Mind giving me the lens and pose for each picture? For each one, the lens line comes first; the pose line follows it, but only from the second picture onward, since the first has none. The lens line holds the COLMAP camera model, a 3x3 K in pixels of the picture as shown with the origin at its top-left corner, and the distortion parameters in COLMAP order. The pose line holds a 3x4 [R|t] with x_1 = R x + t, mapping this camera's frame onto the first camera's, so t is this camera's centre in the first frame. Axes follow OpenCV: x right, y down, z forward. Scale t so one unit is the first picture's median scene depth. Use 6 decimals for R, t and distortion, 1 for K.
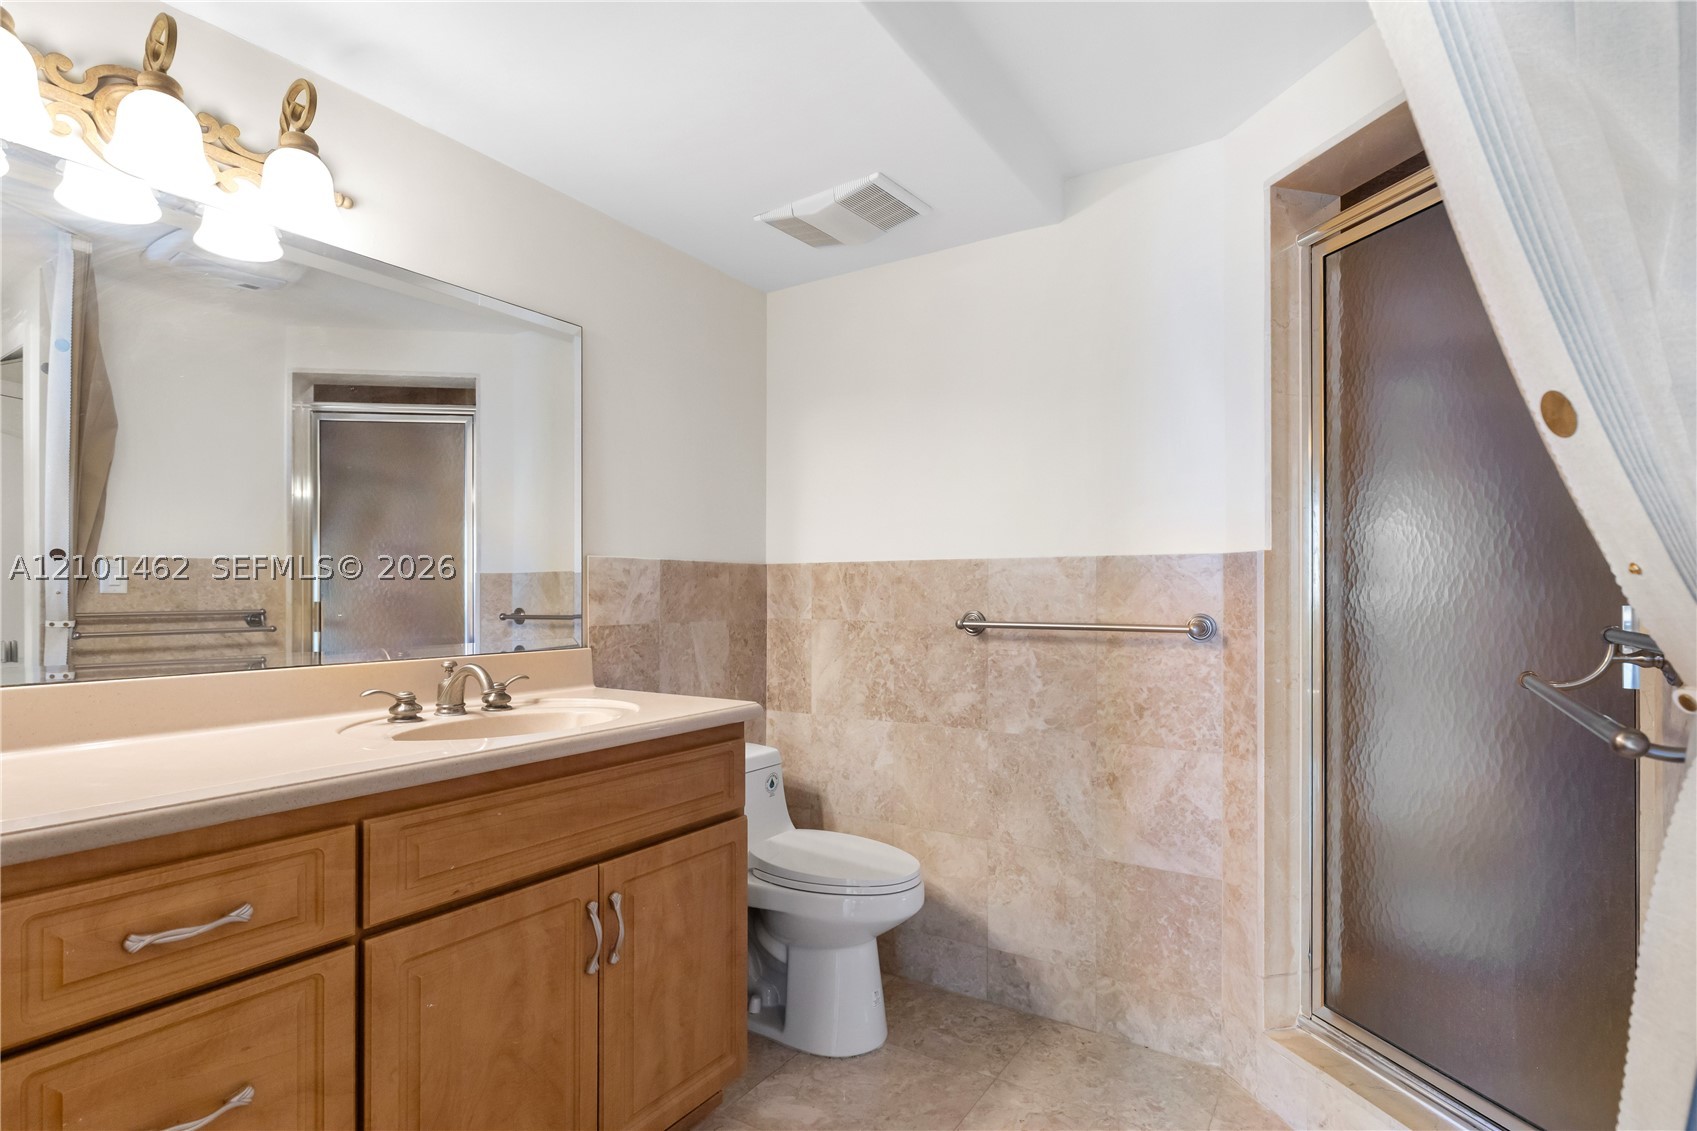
lens RADIAL K [[857.3, 0, 823.4], [0, 857.3, 586.6], [0, 0, 1]] dist [0.001021, -0.001622]
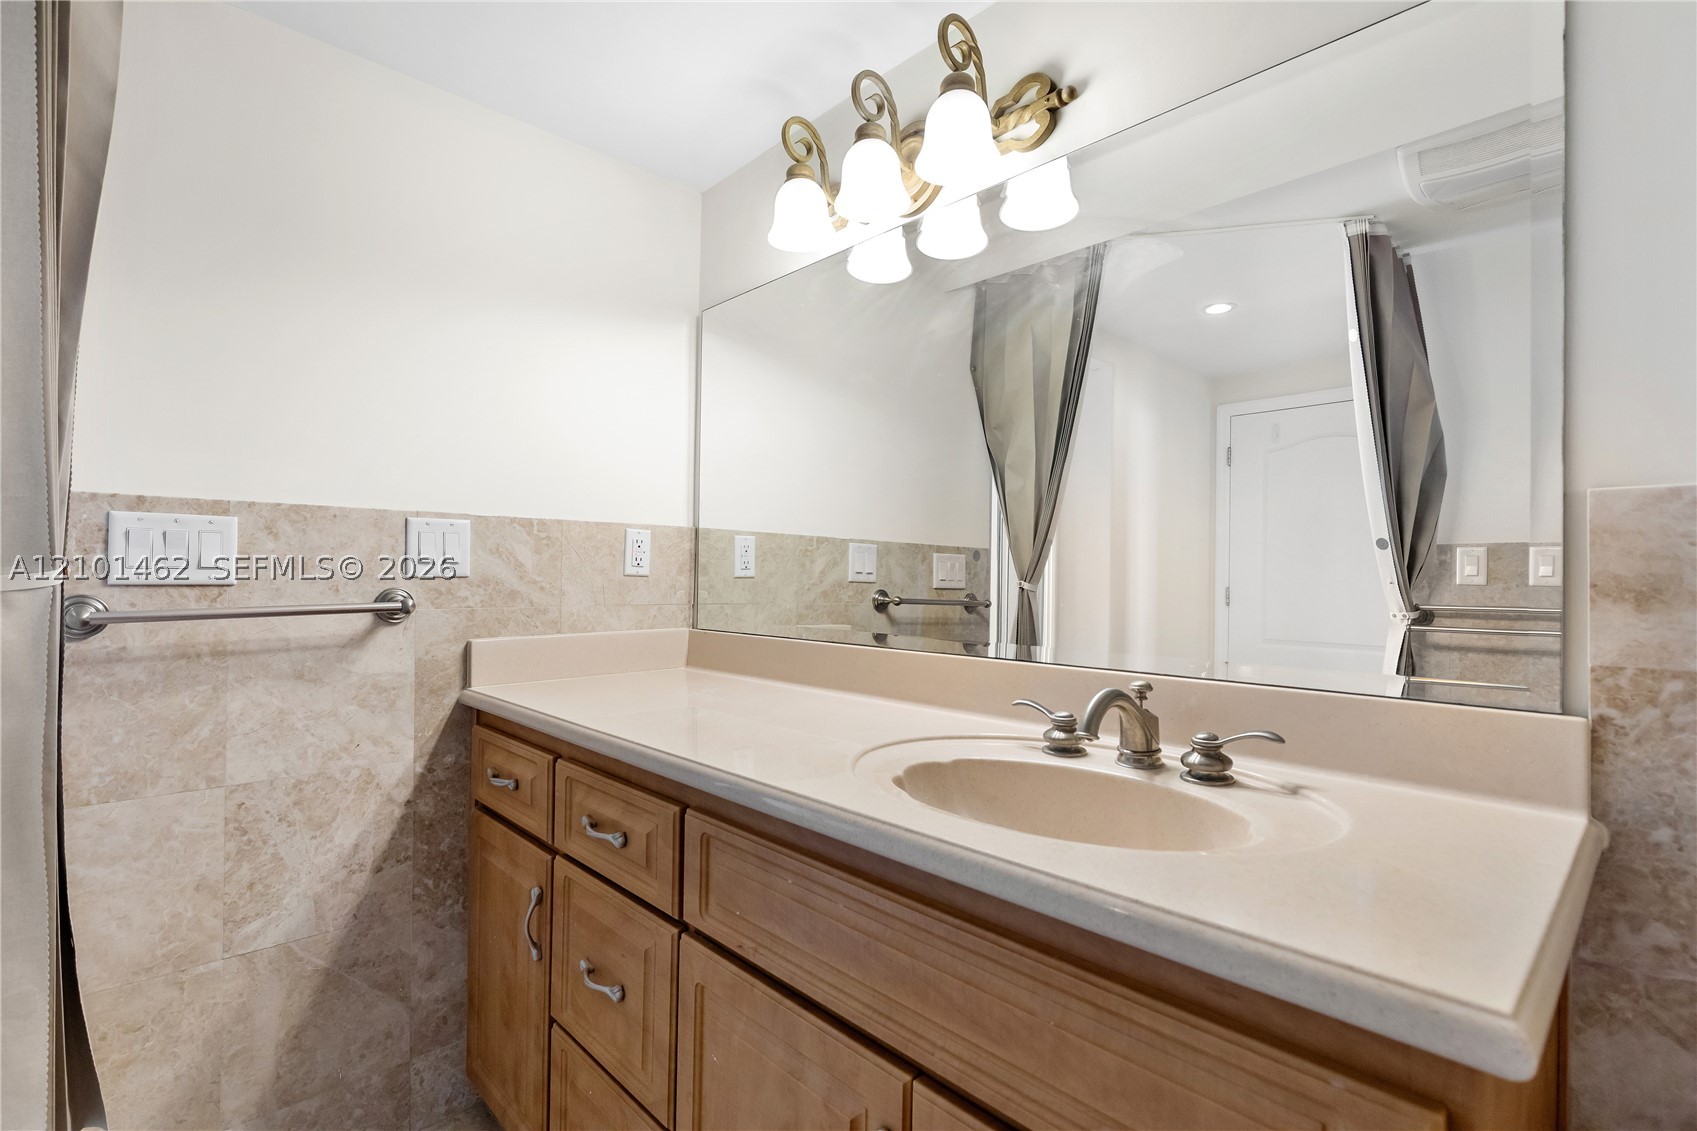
lens RADIAL K [[807.9, 0, 845.9], [0, 807.9, 571.0], [0, 0, 1]] dist [-0.001947, 0.000658]
pose [[-0.214836, -0.011572, -0.976582, 0.170528], [-0.005231, 0.999929, -0.010698, 0.008151], [0.976636, 0.002810, -0.214881, 0.736914]]
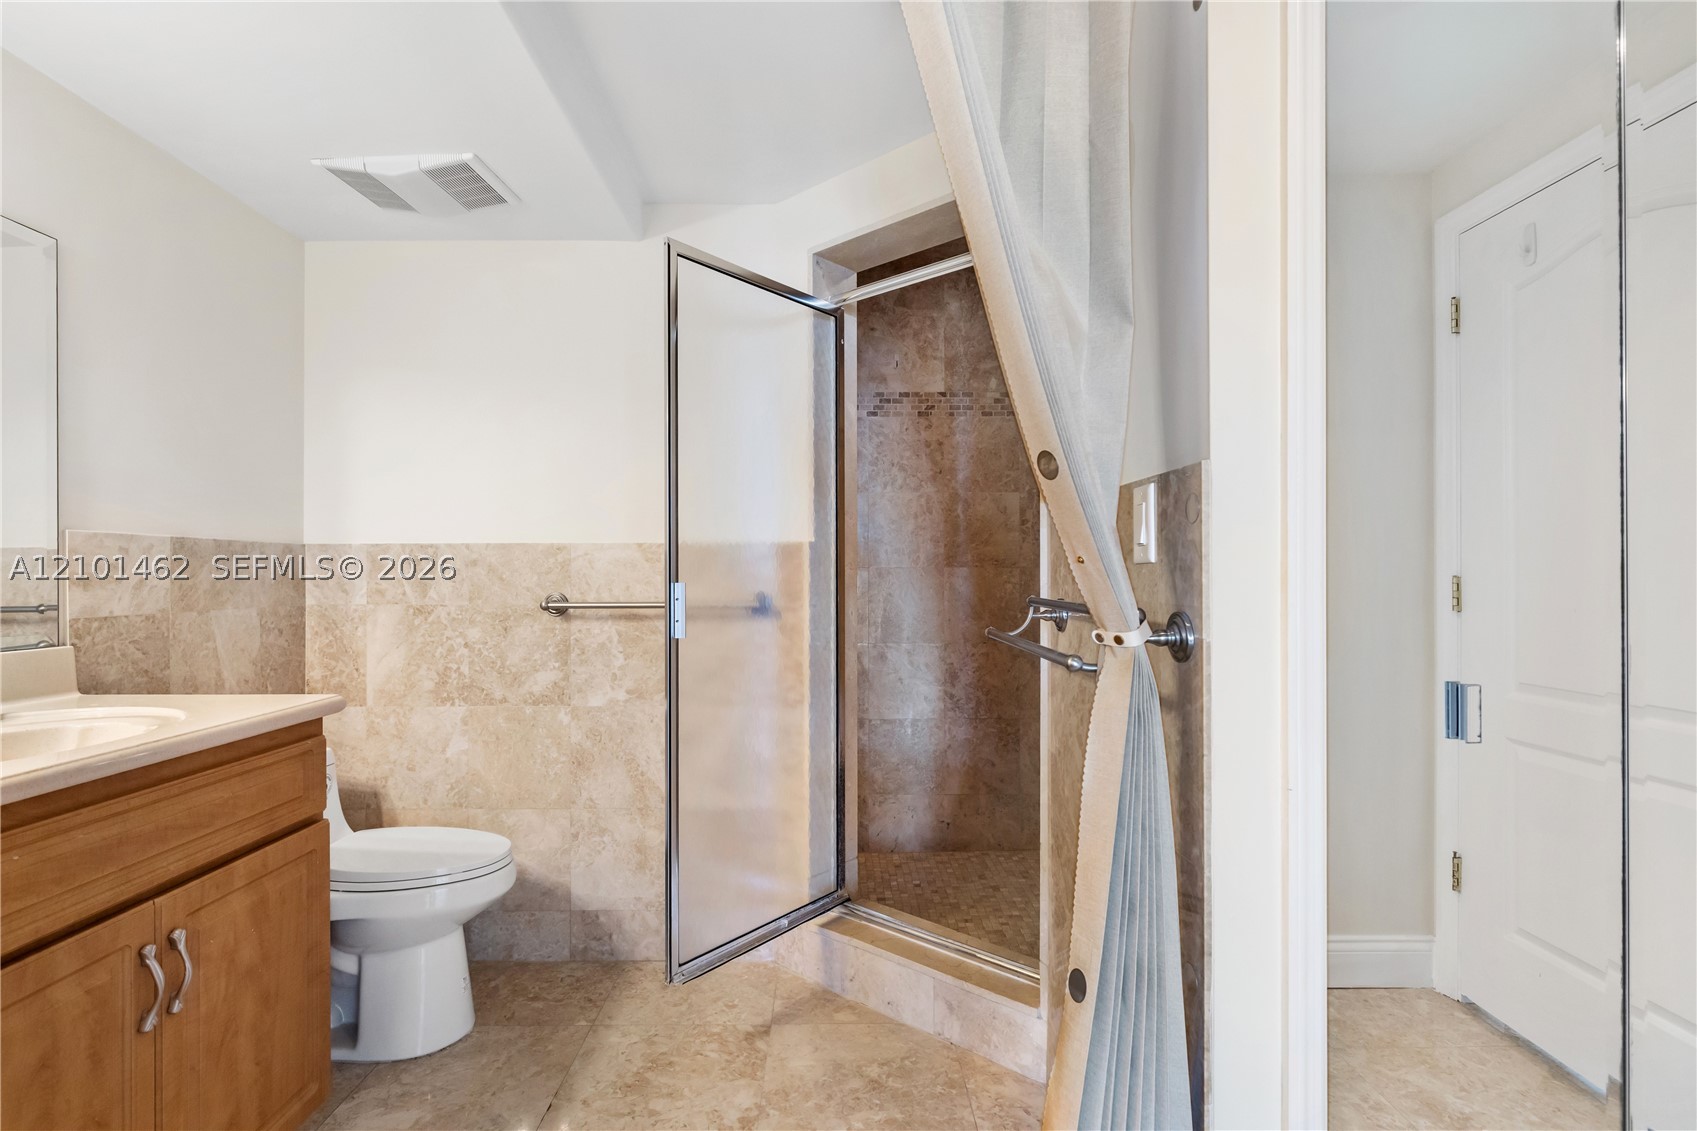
lens RADIAL K [[807.9, 0, 847.8], [0, 807.9, 570.7], [0, 0, 1]] dist [-0.001947, 0.000658]
pose [[0.833333, 0.000315, 0.552771, -0.084602], [-0.001322, 0.999998, 0.001424, -0.000308], [-0.552770, -0.001918, 0.833332, -0.021861]]
